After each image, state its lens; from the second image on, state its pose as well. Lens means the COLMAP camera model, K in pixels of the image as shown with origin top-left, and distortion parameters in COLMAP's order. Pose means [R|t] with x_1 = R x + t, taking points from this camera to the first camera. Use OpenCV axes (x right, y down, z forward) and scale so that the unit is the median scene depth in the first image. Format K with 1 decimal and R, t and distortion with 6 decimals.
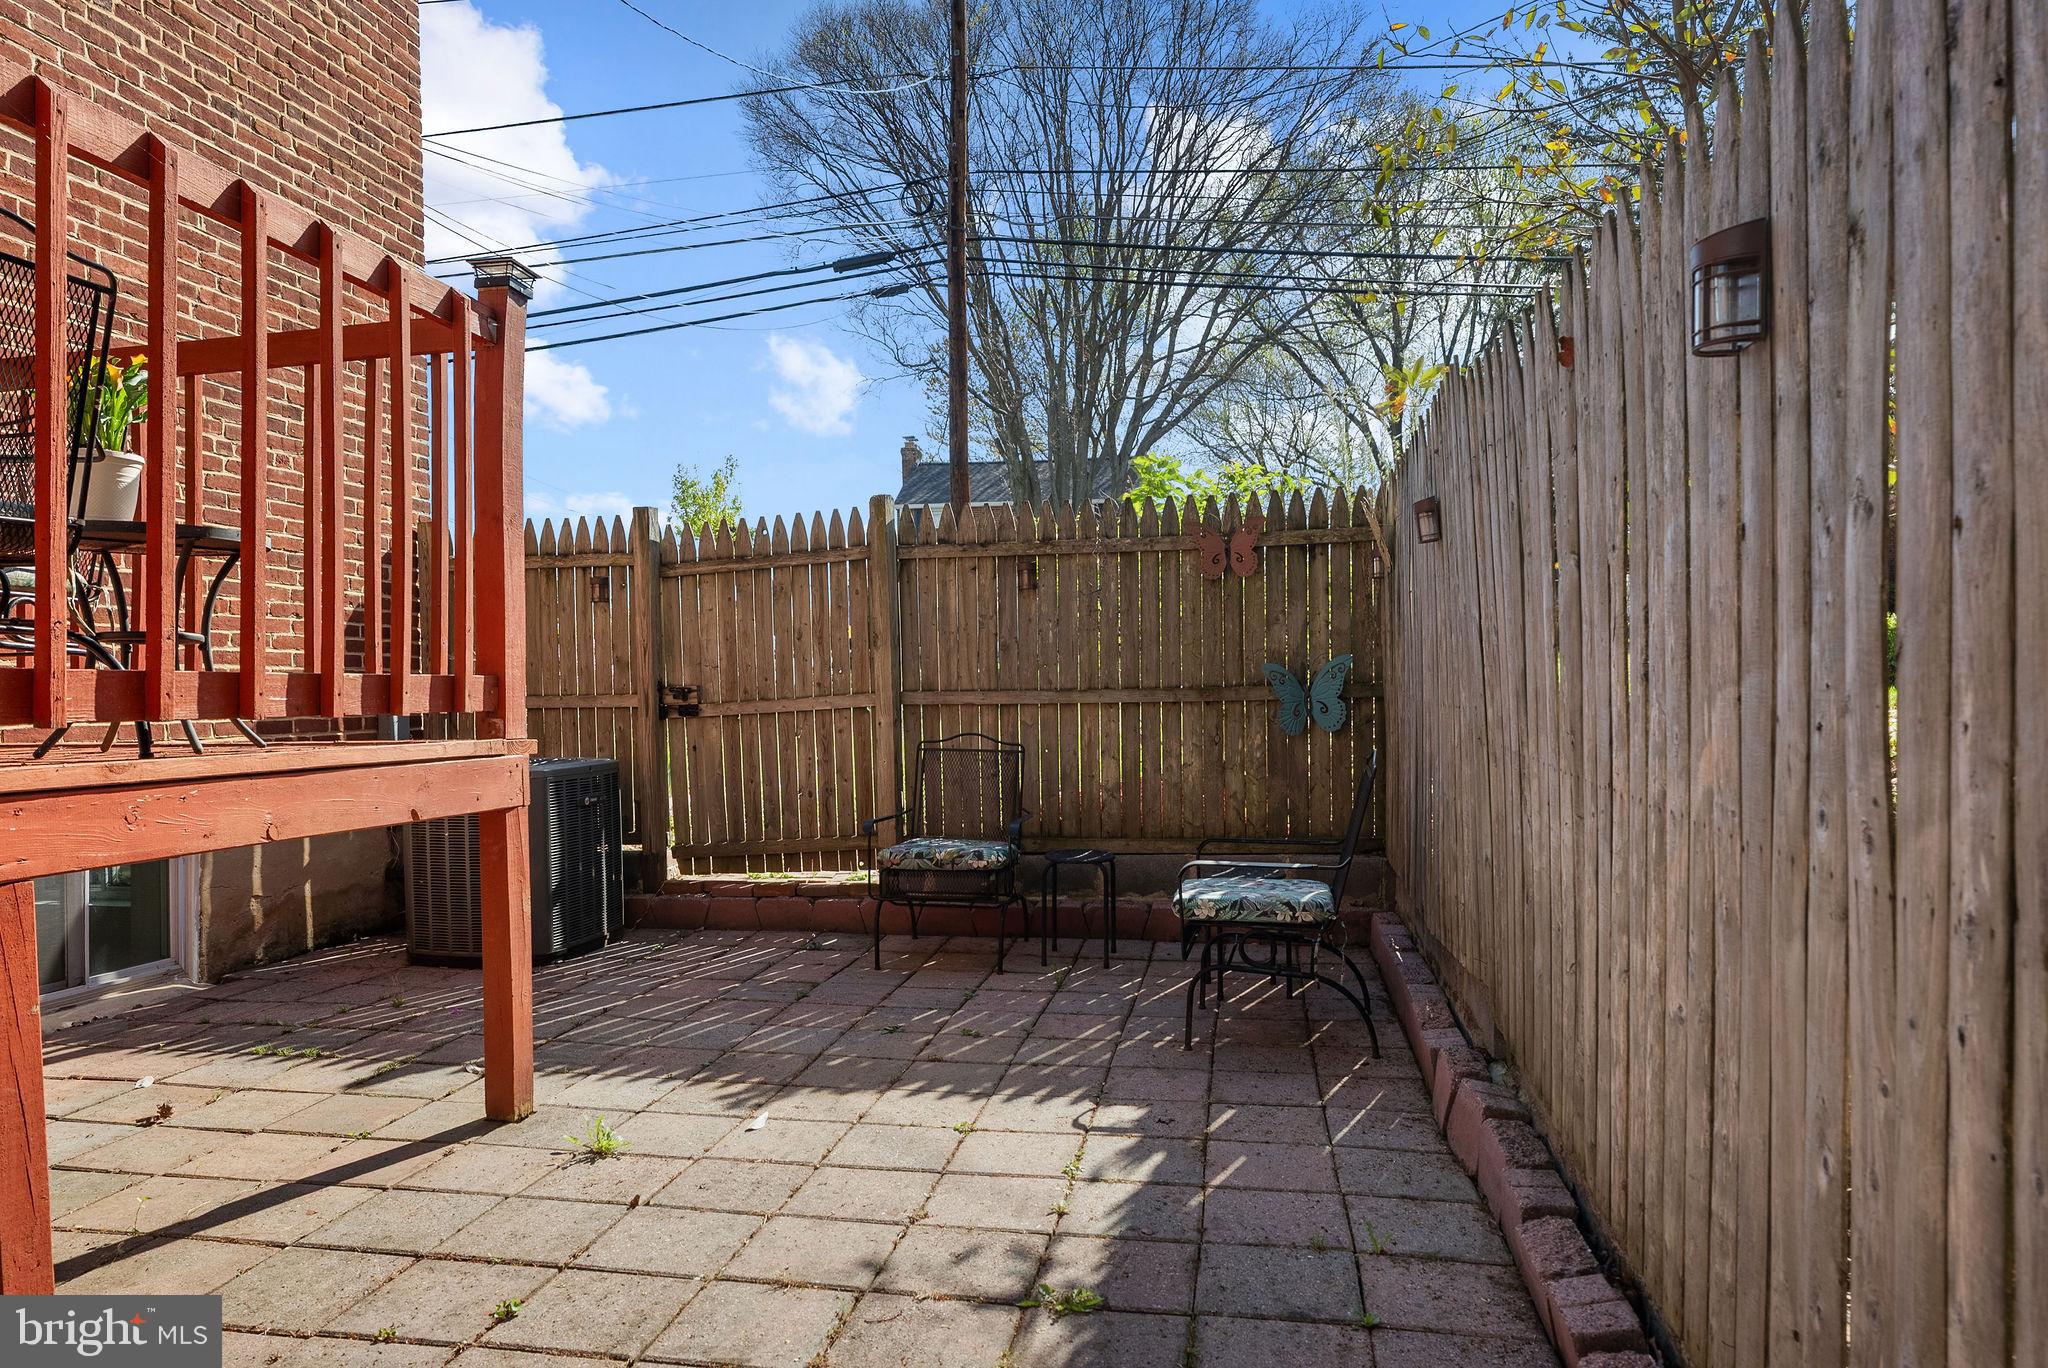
lens RADIAL K [[1306.6, 0, 1027.3], [0, 1306.6, 681.7], [0, 0, 1]] dist [0.008240, 0.001308]
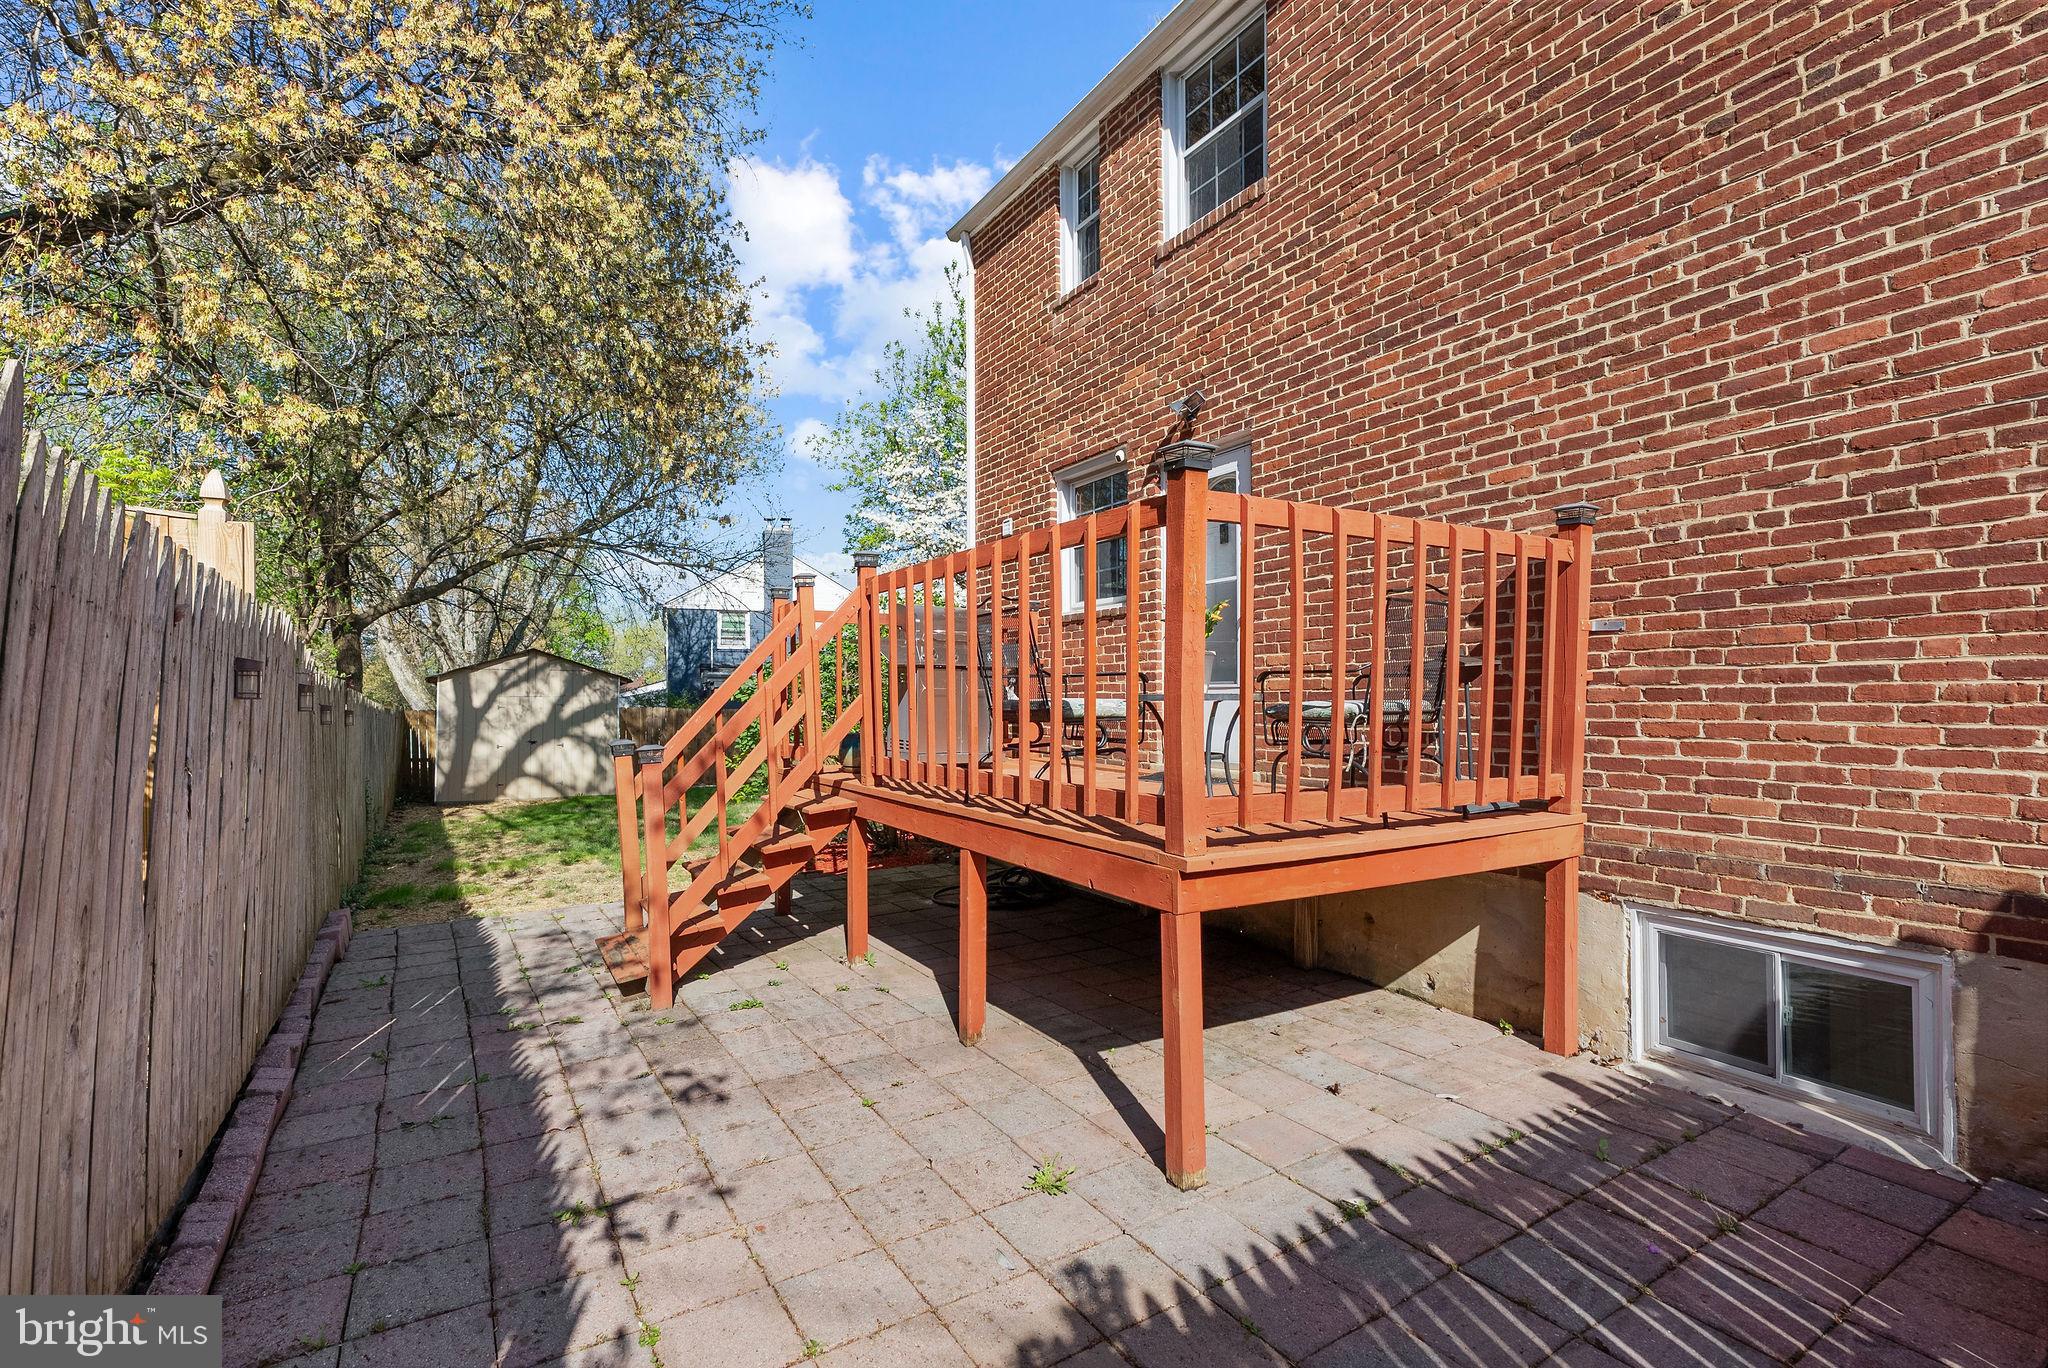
lens RADIAL K [[935.9, 0, 1030.2], [0, 935.9, 680.4], [0, 0, 1]] dist [-0.007868, 0.003815]
pose [[-0.747161, 0.002622, -0.664638, 0.302842], [0.018005, 0.999705, -0.016296, -0.119512], [0.664399, -0.024143, -0.746988, 1.811663]]
